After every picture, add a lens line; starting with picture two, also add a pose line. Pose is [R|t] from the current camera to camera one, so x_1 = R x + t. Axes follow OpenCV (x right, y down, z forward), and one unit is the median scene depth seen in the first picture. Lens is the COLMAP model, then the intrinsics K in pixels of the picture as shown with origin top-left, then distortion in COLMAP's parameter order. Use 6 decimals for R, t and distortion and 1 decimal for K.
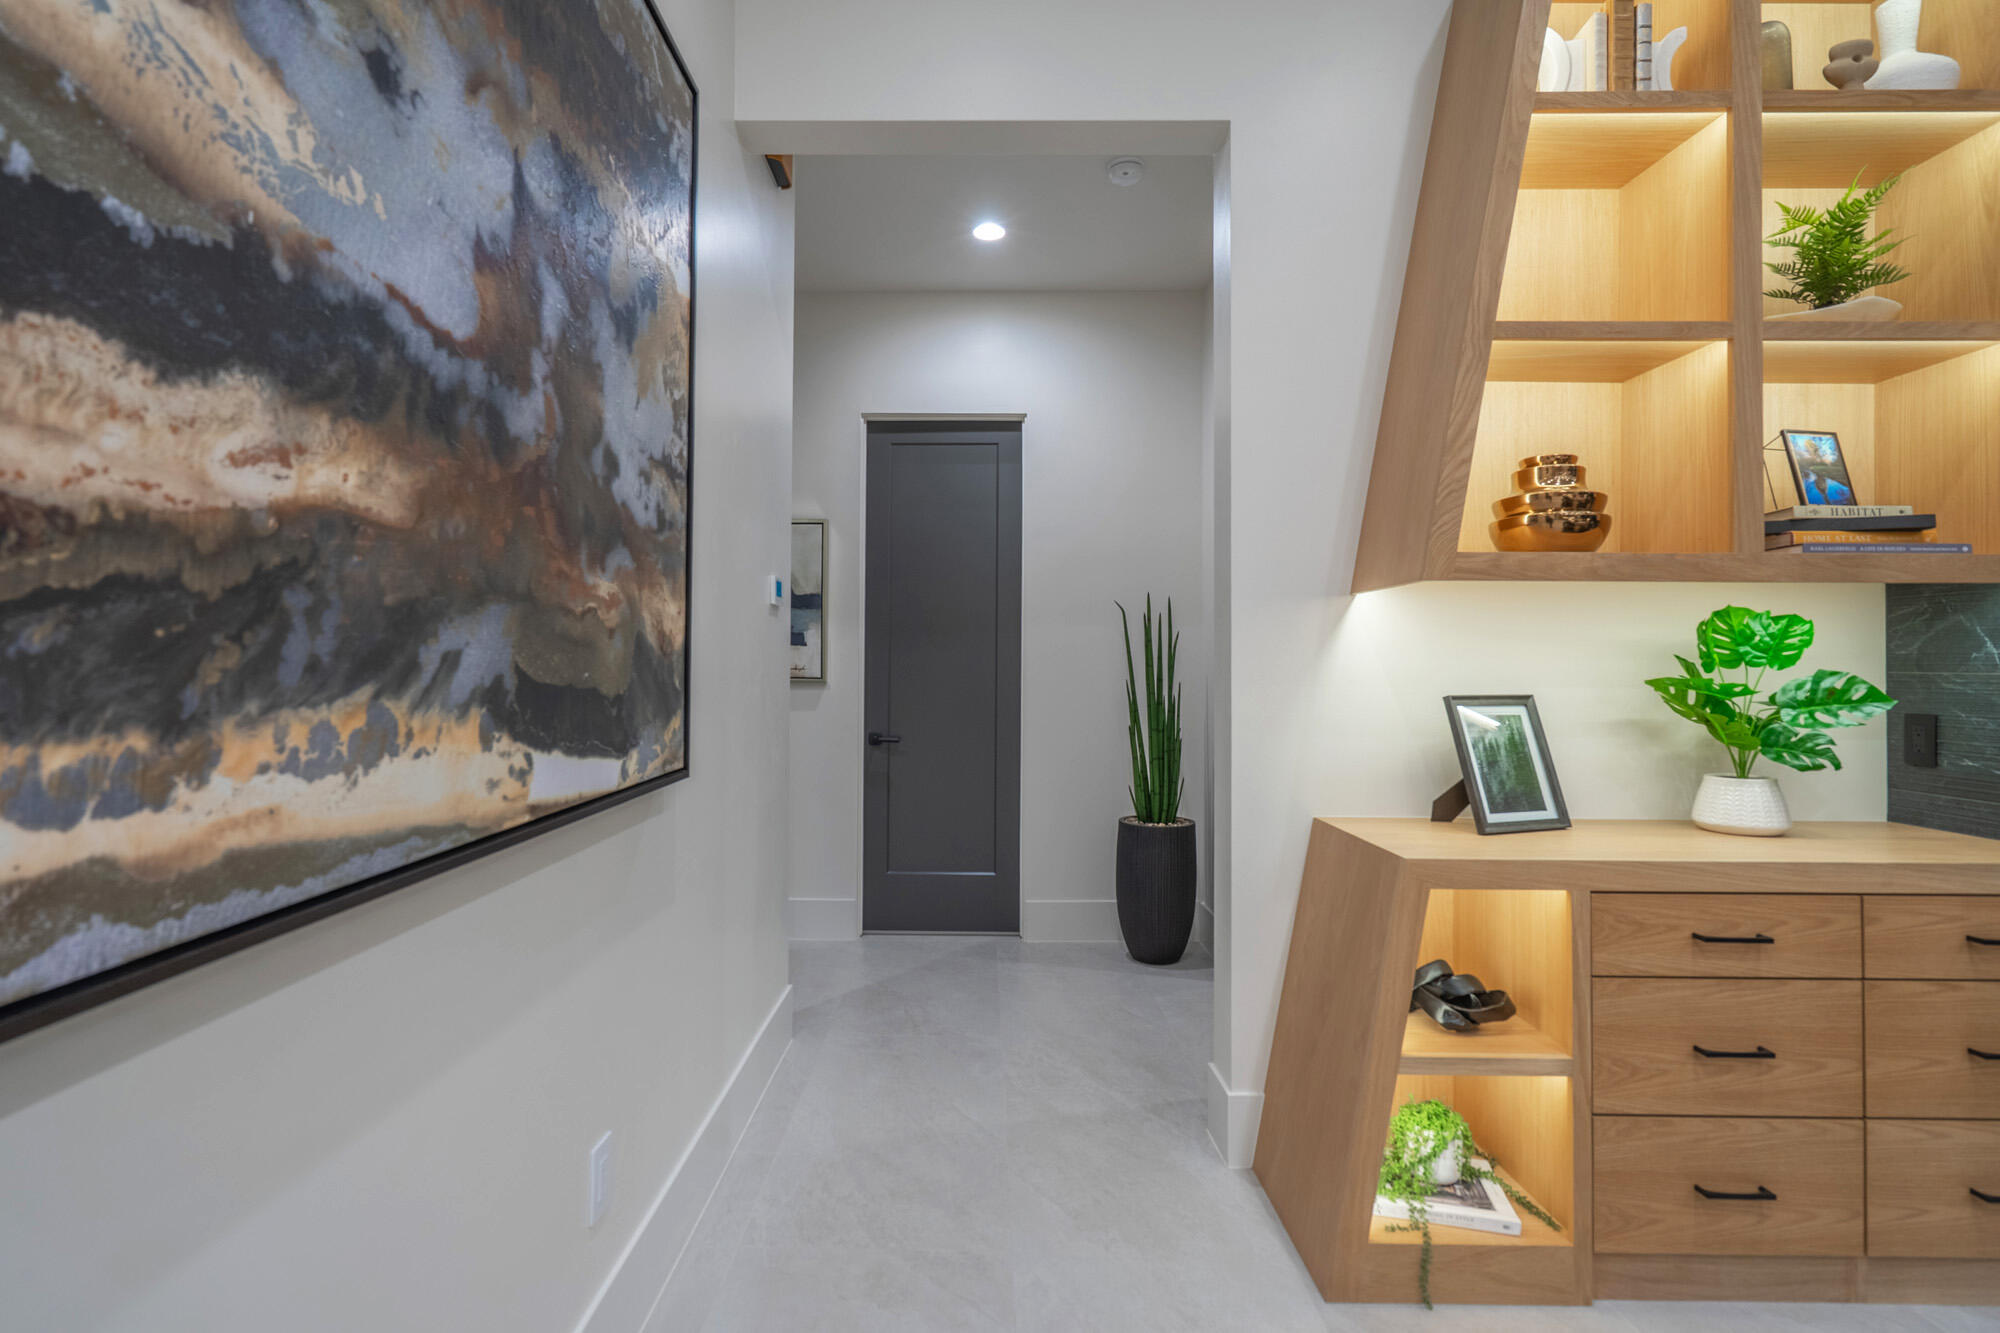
lens RADIAL K [[900.6, 0, 1000.0], [0, 900.6, 666.5], [0, 0, 1]] dist [-0.000075, 0.000894]
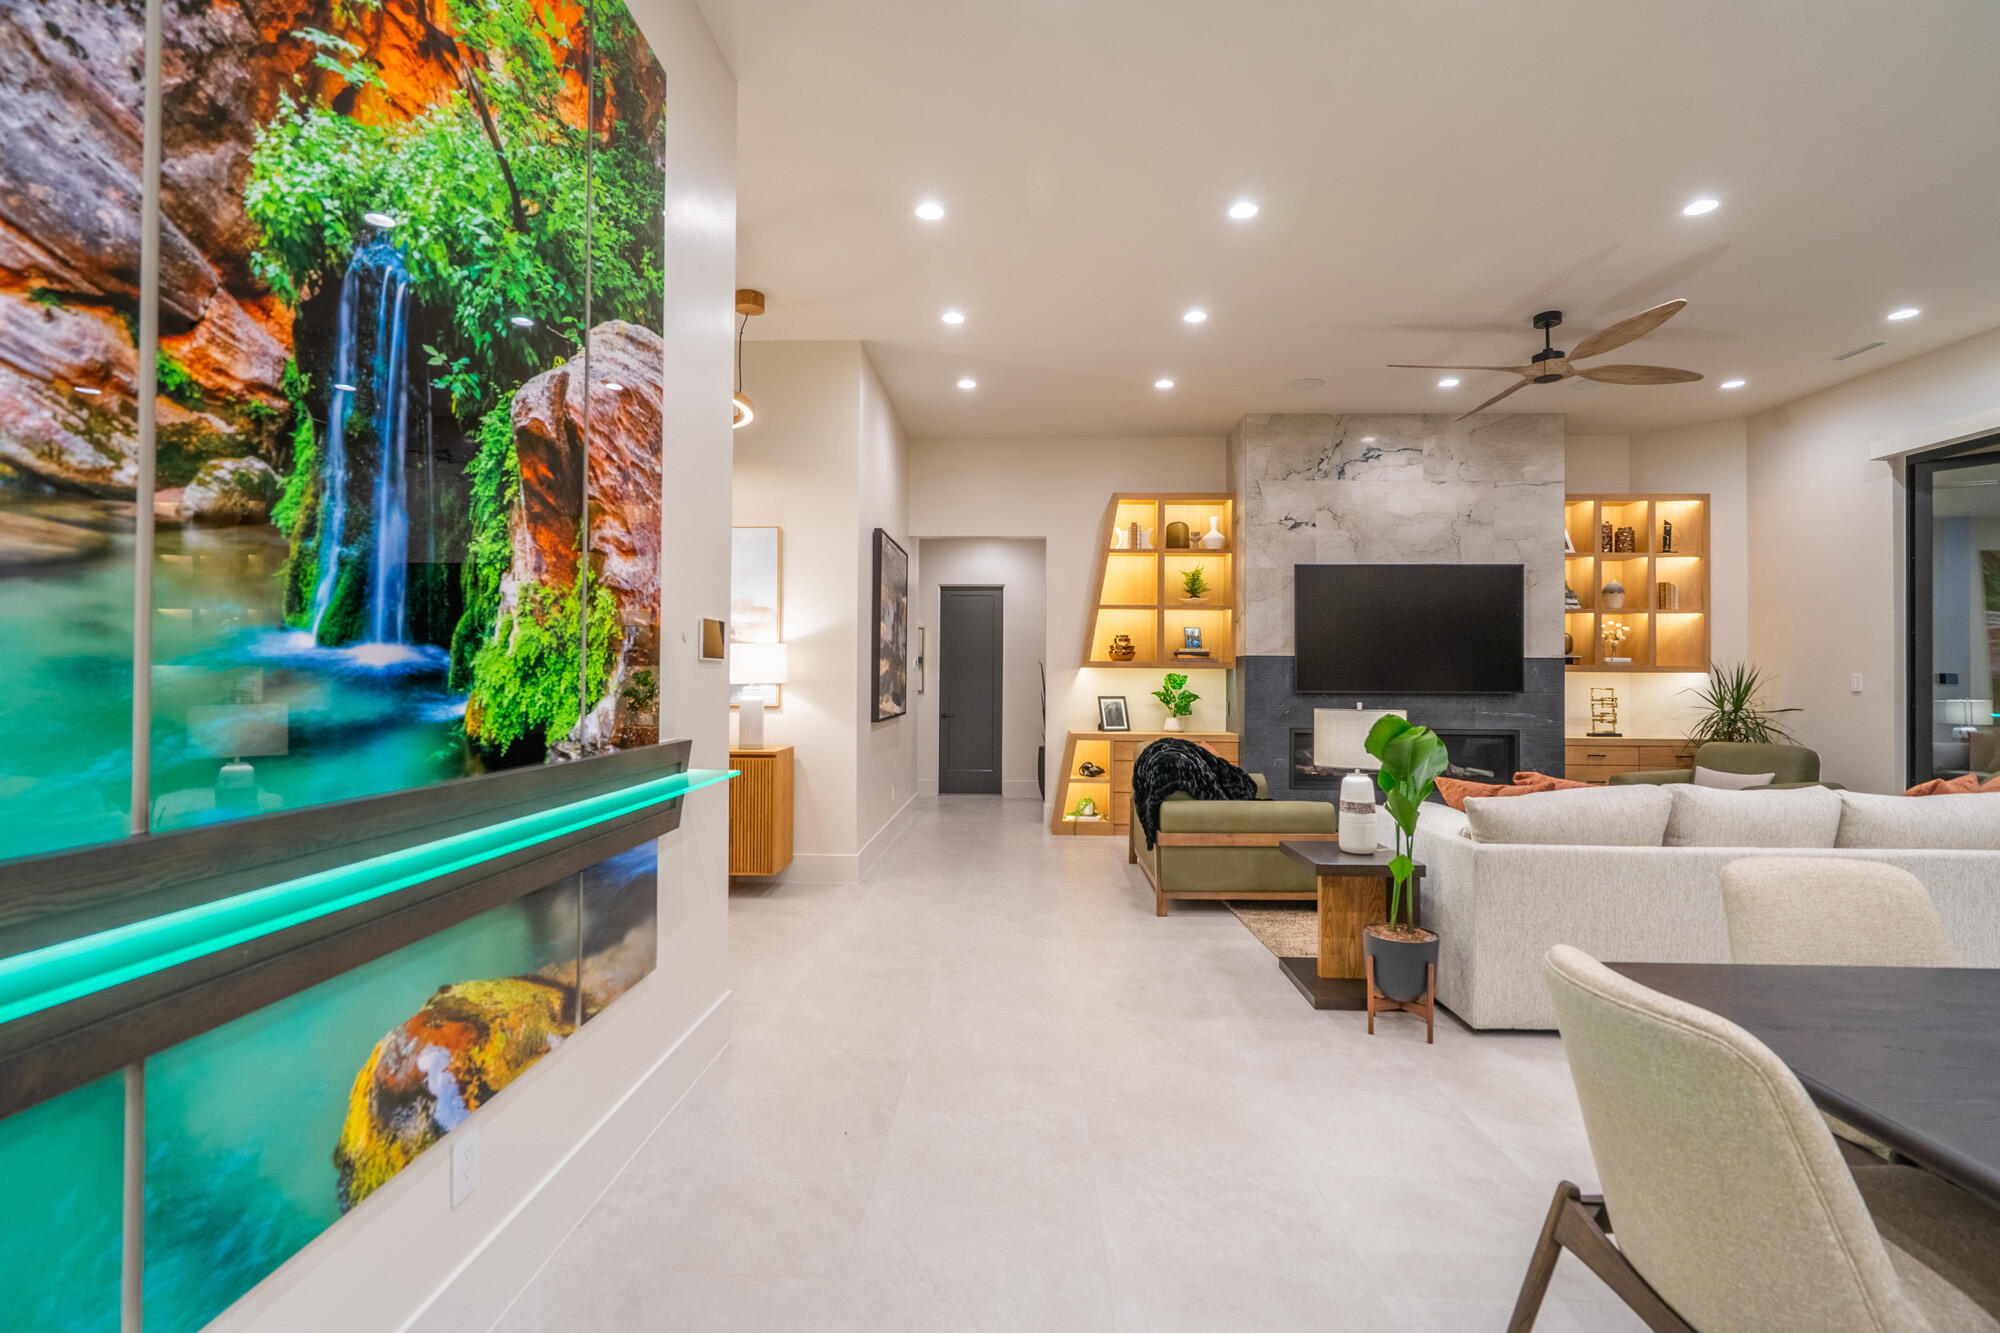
lens RADIAL K [[900.6, 0, 1000.0], [0, 900.6, 666.5], [0, 0, 1]] dist [-0.000075, 0.000894]
pose [[0.998618, 0.000897, -0.052550, 0.282224], [-0.001440, 0.999946, -0.010281, -0.053661], [0.052538, 0.010342, 0.998565, -2.842377]]
